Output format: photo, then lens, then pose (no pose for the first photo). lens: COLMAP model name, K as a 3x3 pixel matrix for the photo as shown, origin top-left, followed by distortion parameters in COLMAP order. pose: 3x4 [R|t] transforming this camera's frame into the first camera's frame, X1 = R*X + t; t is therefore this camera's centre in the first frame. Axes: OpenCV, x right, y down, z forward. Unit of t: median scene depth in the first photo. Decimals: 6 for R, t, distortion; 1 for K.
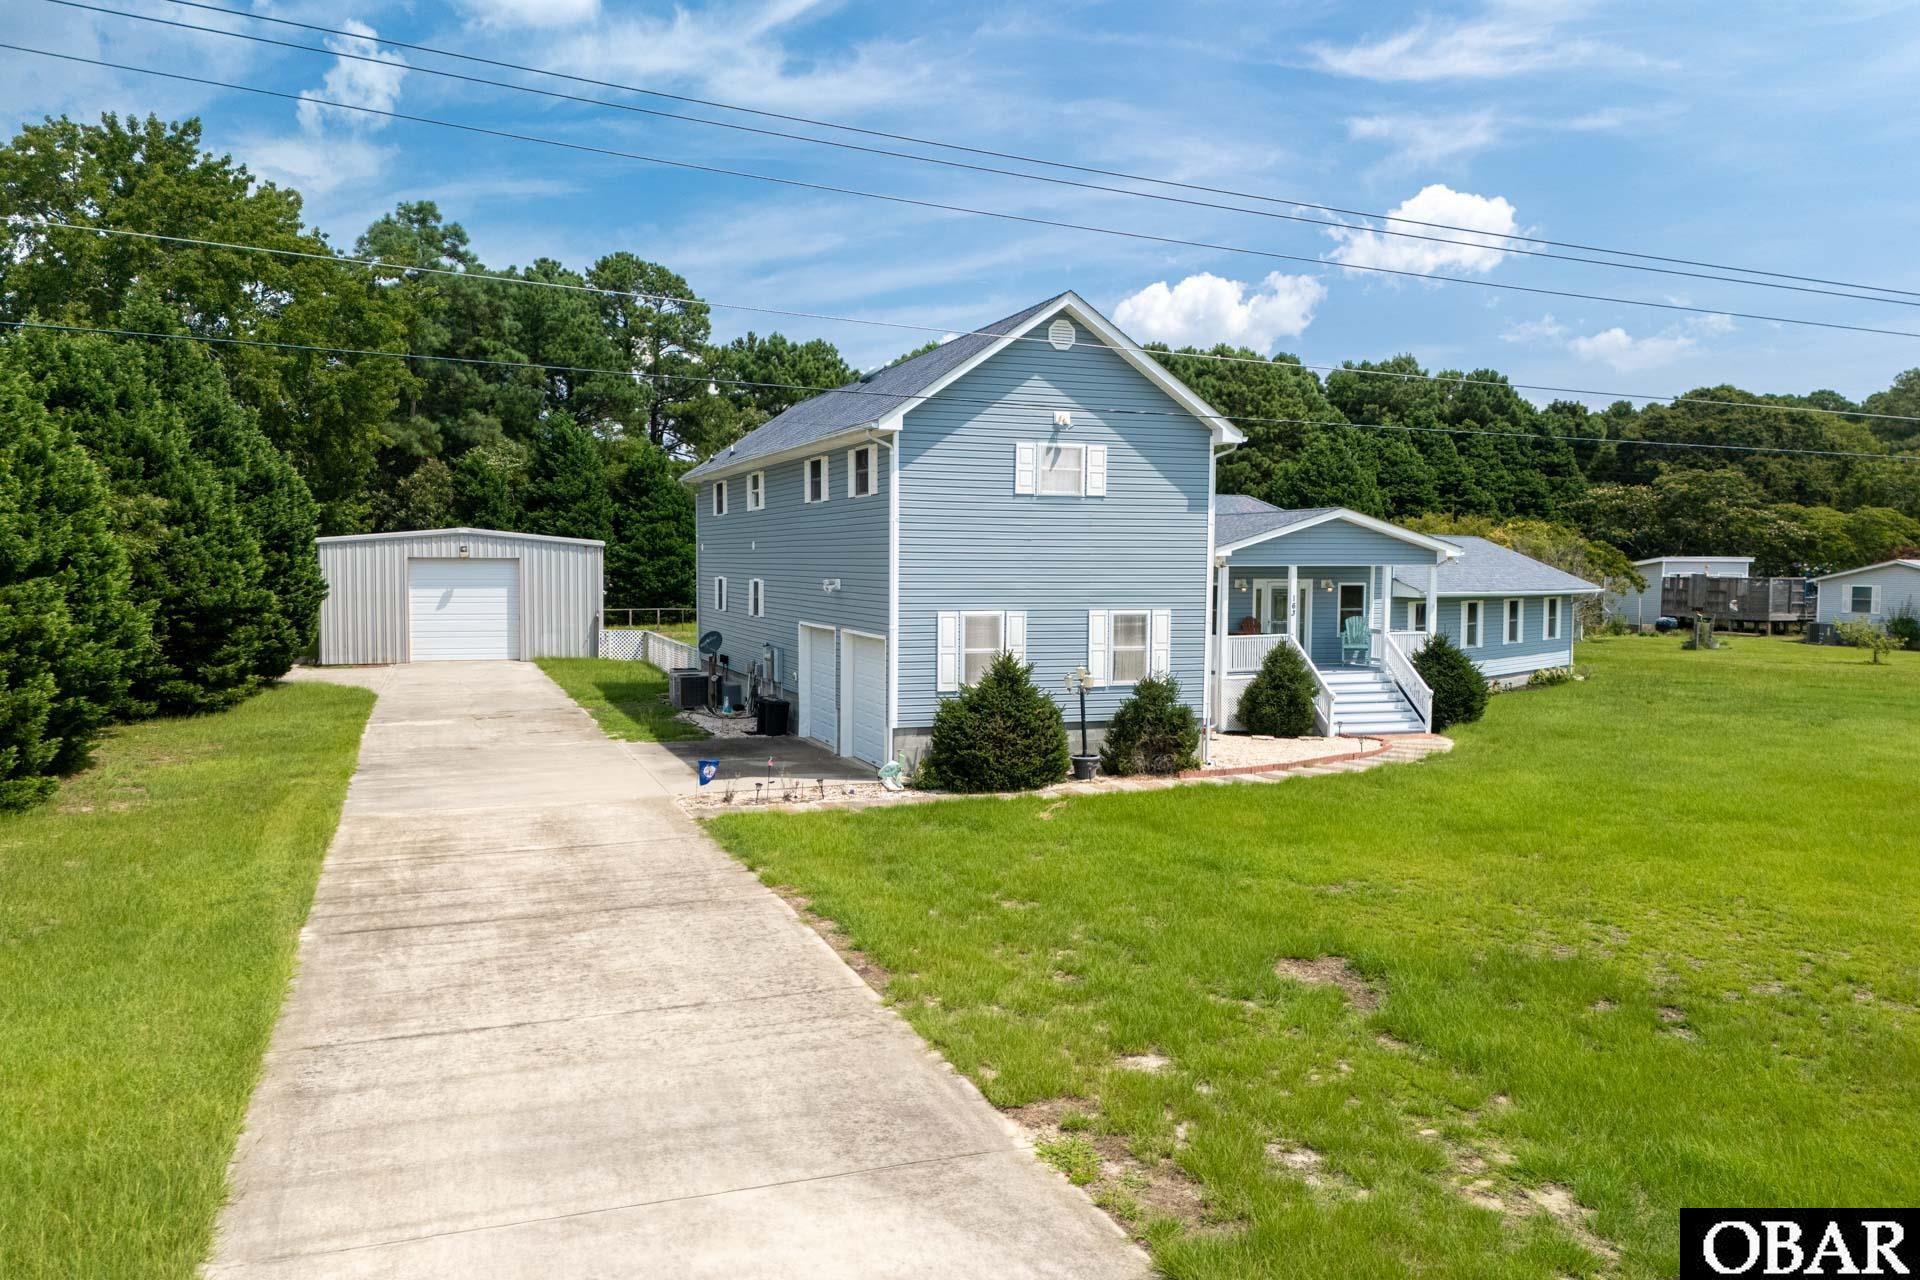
lens RADIAL K [[1410.8, 0, 960.0], [0, 1410.8, 640.0], [0, 0, 1]] dist [0.105543, -0.126102]
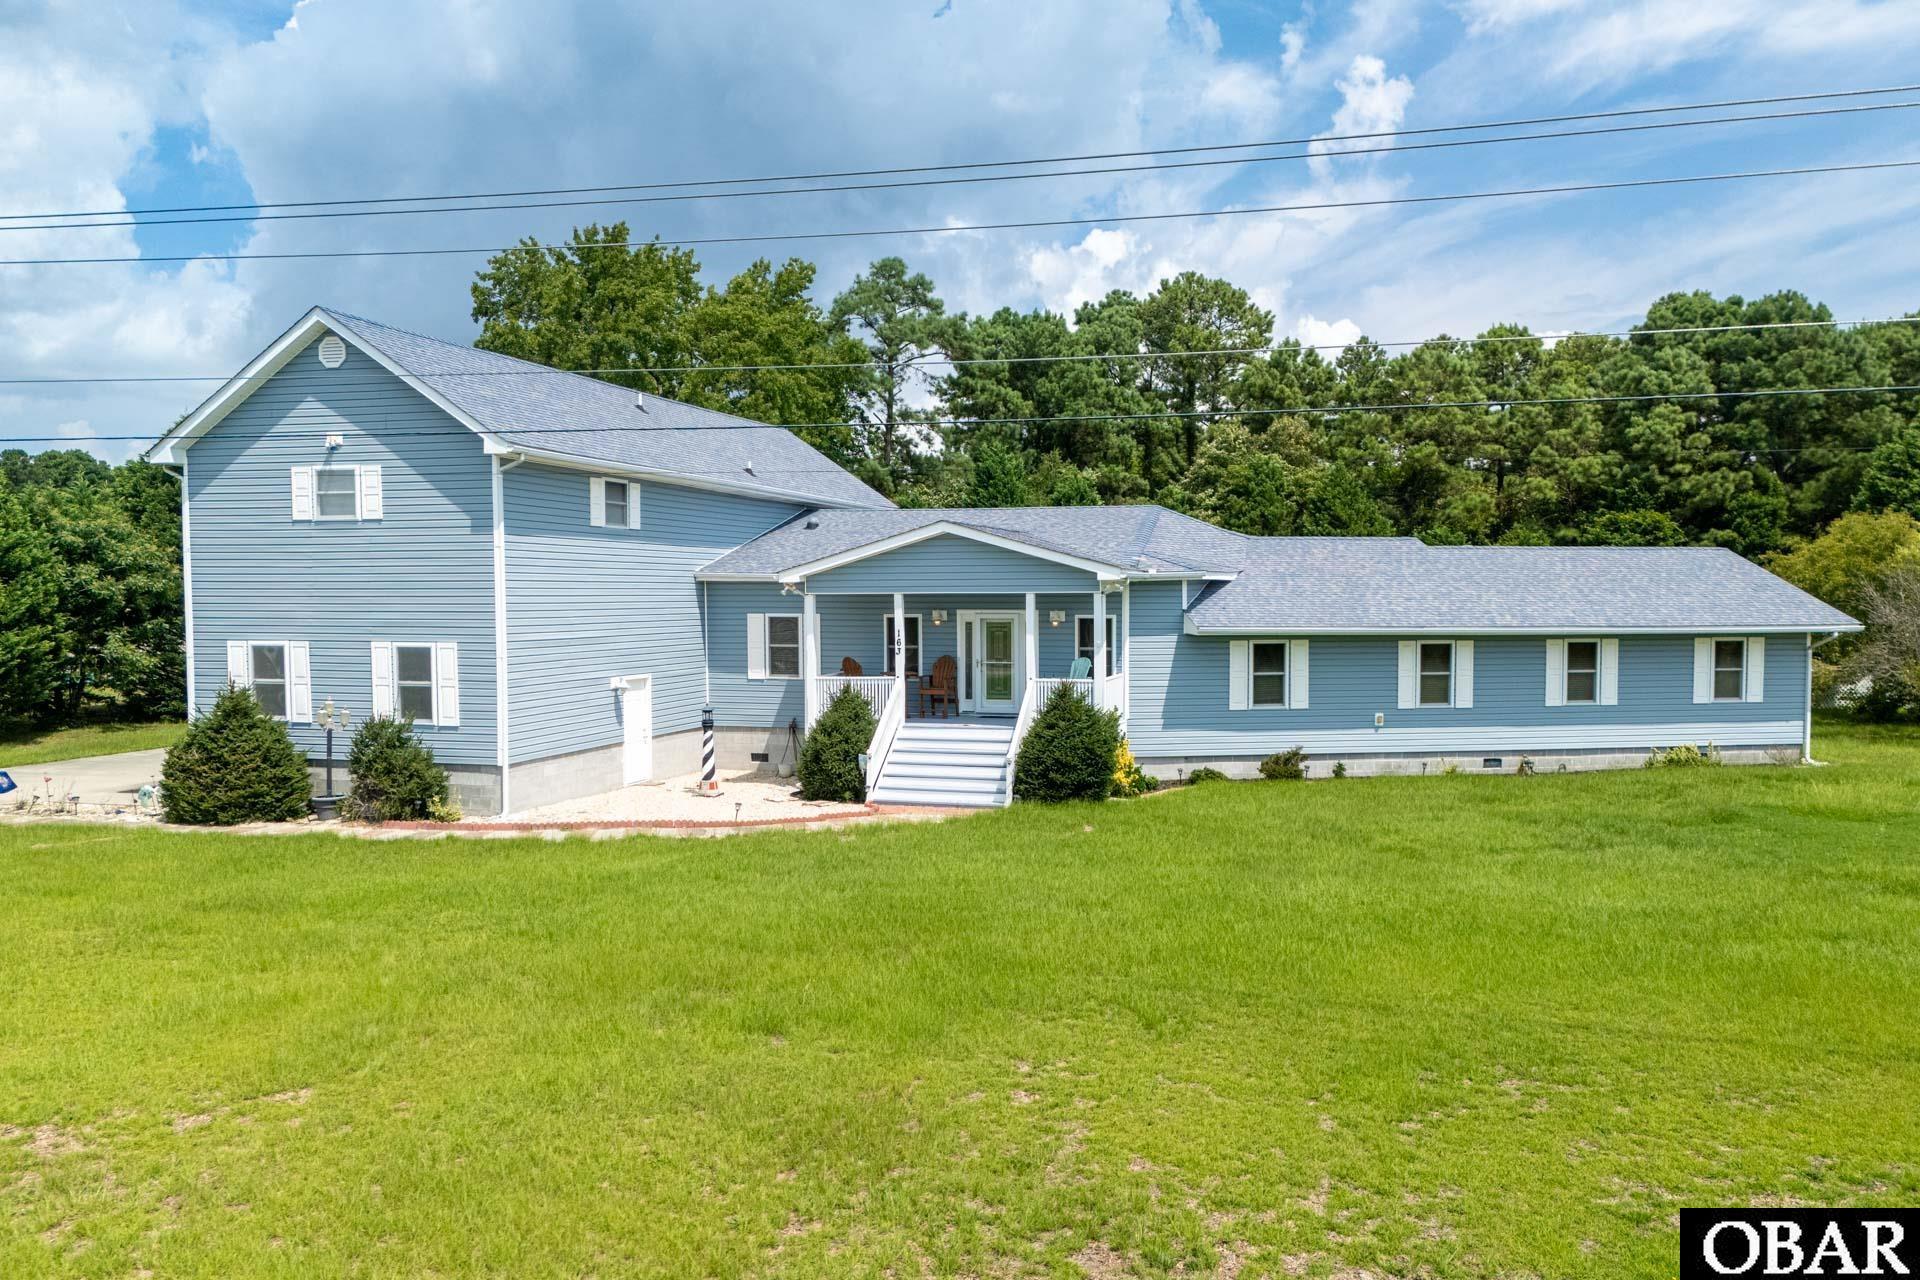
lens RADIAL K [[1484.4, 0, 988.0], [0, 1484.4, 669.8], [0, 0, 1]] dist [0.033946, -0.001886]
pose [[0.800470, 0.024984, -0.598851, 0.747965], [-0.027104, 0.999618, 0.005475, -0.014162], [0.598759, 0.011849, 0.800841, 0.335699]]
